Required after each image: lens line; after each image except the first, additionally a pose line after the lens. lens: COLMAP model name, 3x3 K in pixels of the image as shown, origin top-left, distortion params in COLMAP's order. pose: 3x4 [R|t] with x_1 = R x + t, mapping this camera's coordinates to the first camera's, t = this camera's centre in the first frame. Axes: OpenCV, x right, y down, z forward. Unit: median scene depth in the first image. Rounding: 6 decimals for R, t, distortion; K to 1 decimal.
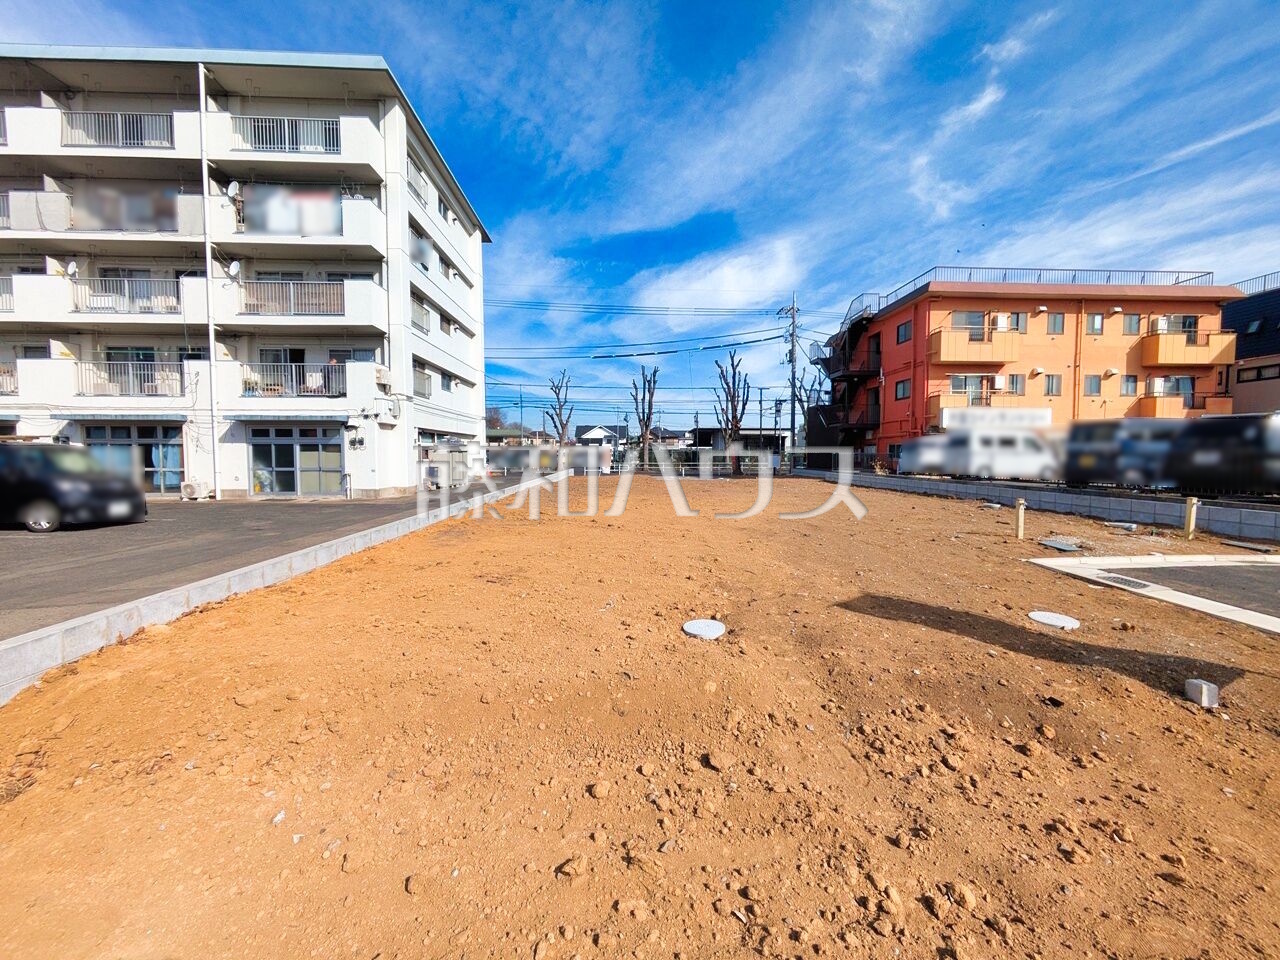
lens RADIAL K [[505.3, 0, 639.3], [0, 505.3, 472.8], [0, 0, 1]] dist [-0.001129, 0.002156]
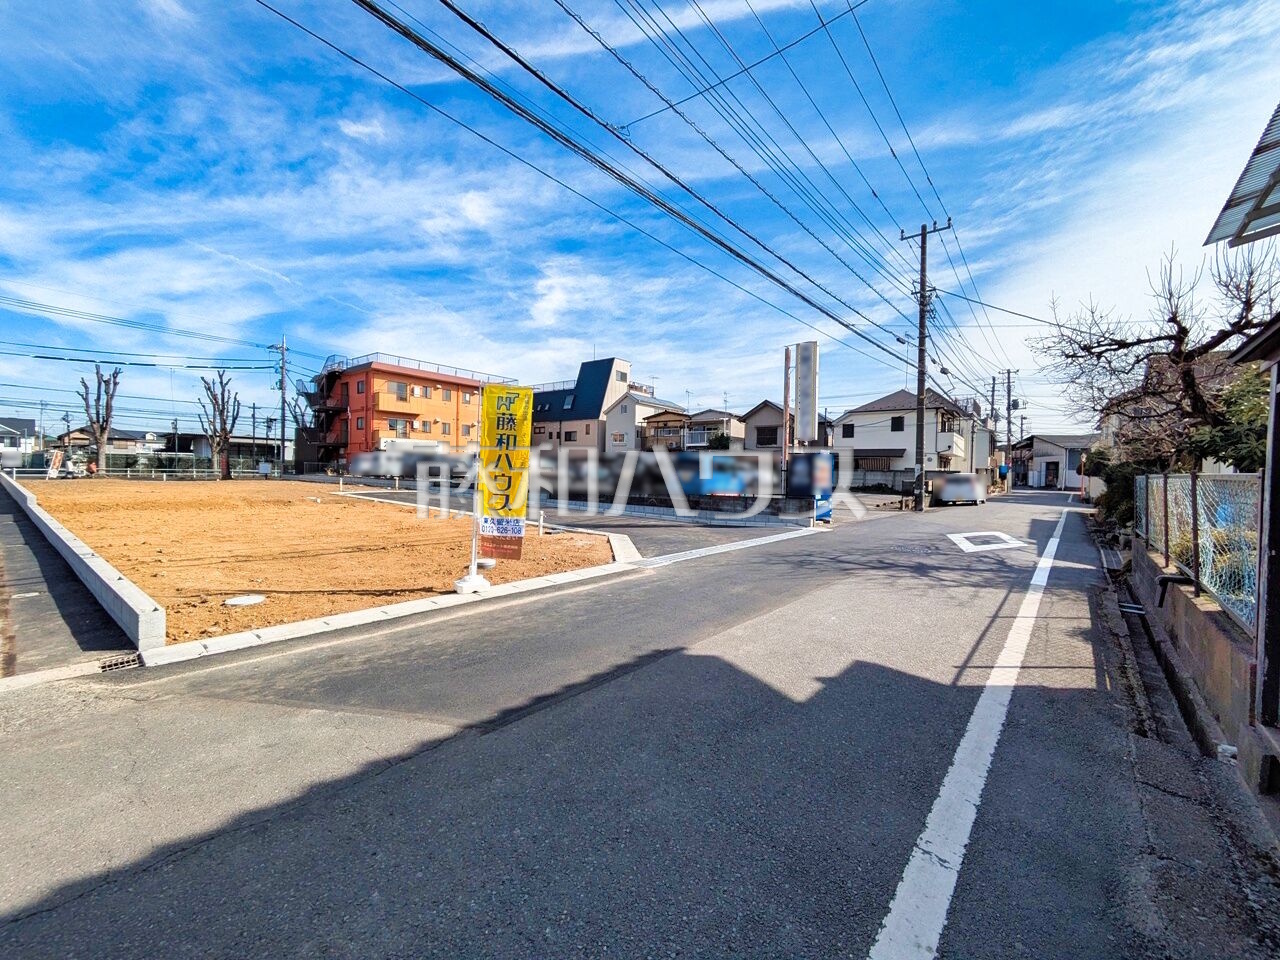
lens RADIAL K [[505.3, 0, 643.6], [0, 505.3, 479.2], [0, 0, 1]] dist [-0.001129, 0.002156]
pose [[0.635263, -0.000617, 0.772296, -0.172002], [0.007212, 0.999961, -0.005133, 0.030627], [-0.772262, 0.008830, 0.635242, -0.866401]]
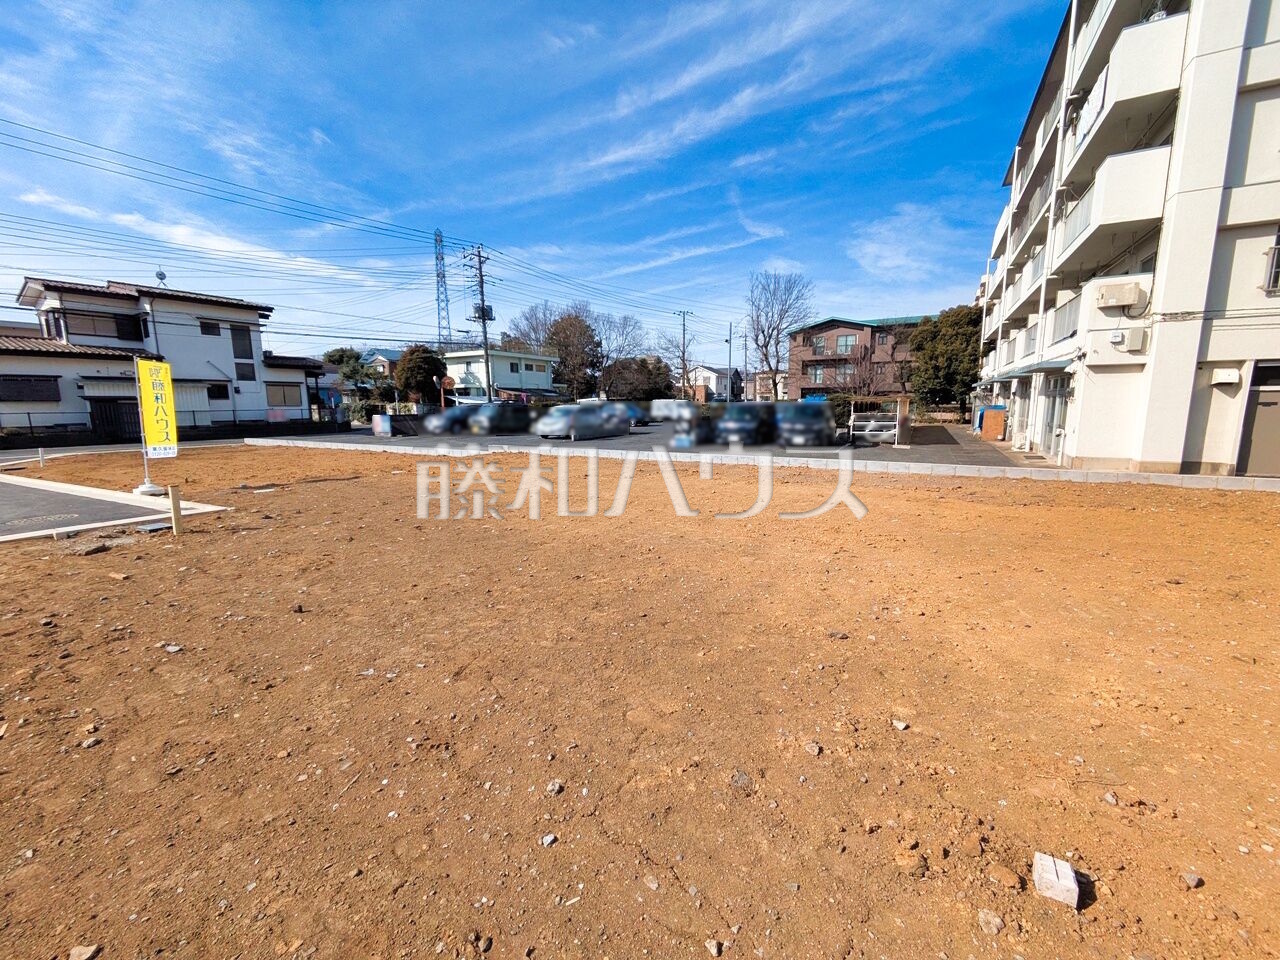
lens RADIAL K [[505.3, 0, 644.2], [0, 505.3, 478.2], [0, 0, 1]] dist [-0.001129, 0.002156]
pose [[-0.515454, 0.131780, -0.846724, 0.375566], [-0.021693, 0.985781, 0.166629, -0.039667], [0.856643, 0.104258, -0.505266, 0.709289]]
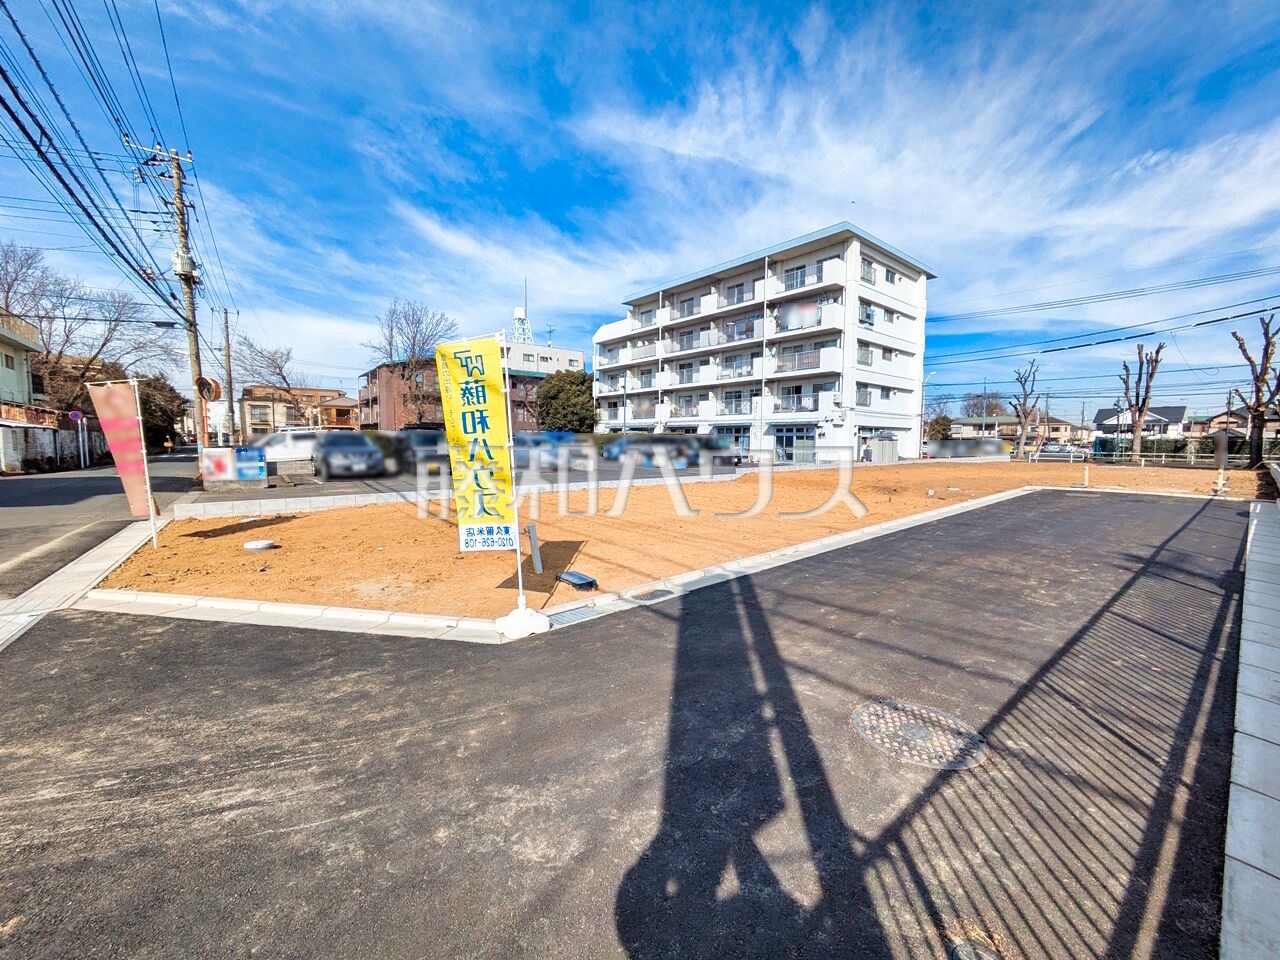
lens RADIAL K [[505.3, 0, 641.1], [0, 505.3, 485.3], [0, 0, 1]] dist [-0.001129, 0.002156]
pose [[0.608551, 0.075812, -0.789885, 0.451343], [-0.035676, 0.997033, 0.068208, 0.019176], [0.792713, -0.013328, 0.609450, -0.579277]]
